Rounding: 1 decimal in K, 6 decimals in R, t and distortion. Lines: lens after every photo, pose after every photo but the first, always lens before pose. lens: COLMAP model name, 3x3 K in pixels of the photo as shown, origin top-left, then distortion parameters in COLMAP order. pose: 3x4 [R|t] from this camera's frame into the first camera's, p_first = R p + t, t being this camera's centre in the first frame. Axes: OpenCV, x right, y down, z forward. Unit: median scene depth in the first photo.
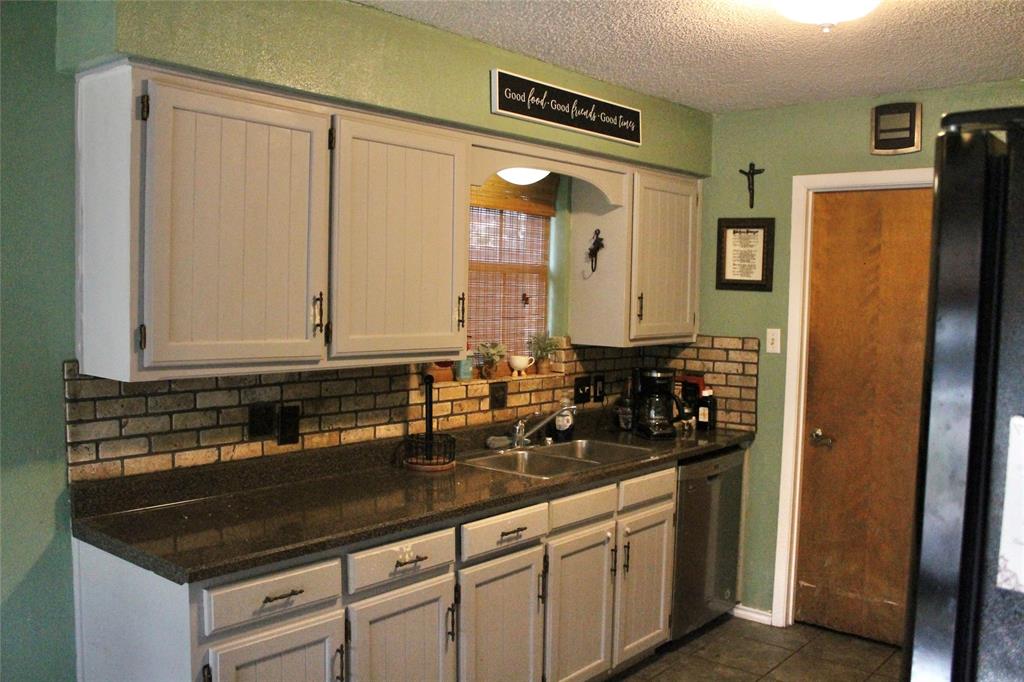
lens RADIAL K [[899.9, 0, 512.4], [0, 899.9, 349.8], [0, 0, 1]] dist [-0.136231, 0.092196]
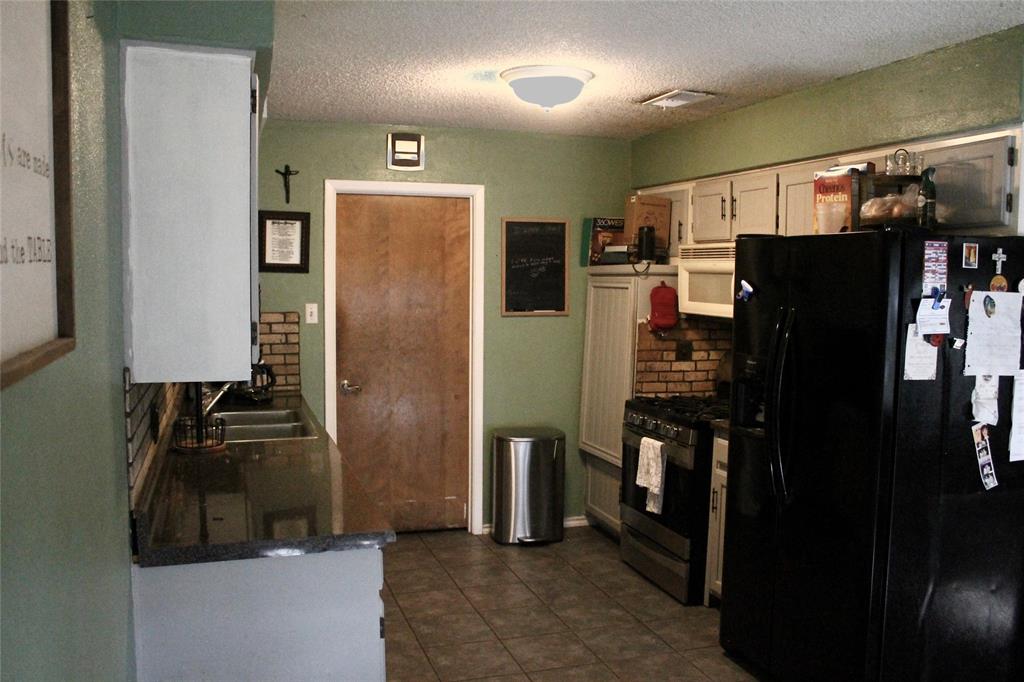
lens RADIAL K [[899.9, 0, 512.1], [0, 899.9, 334.4], [0, 0, 1]] dist [-0.136231, 0.092196]
pose [[0.526535, -0.069856, 0.847278, -0.593796], [0.055952, 0.997305, 0.047454, -0.023971], [-0.848310, 0.022420, 0.529025, 0.118896]]
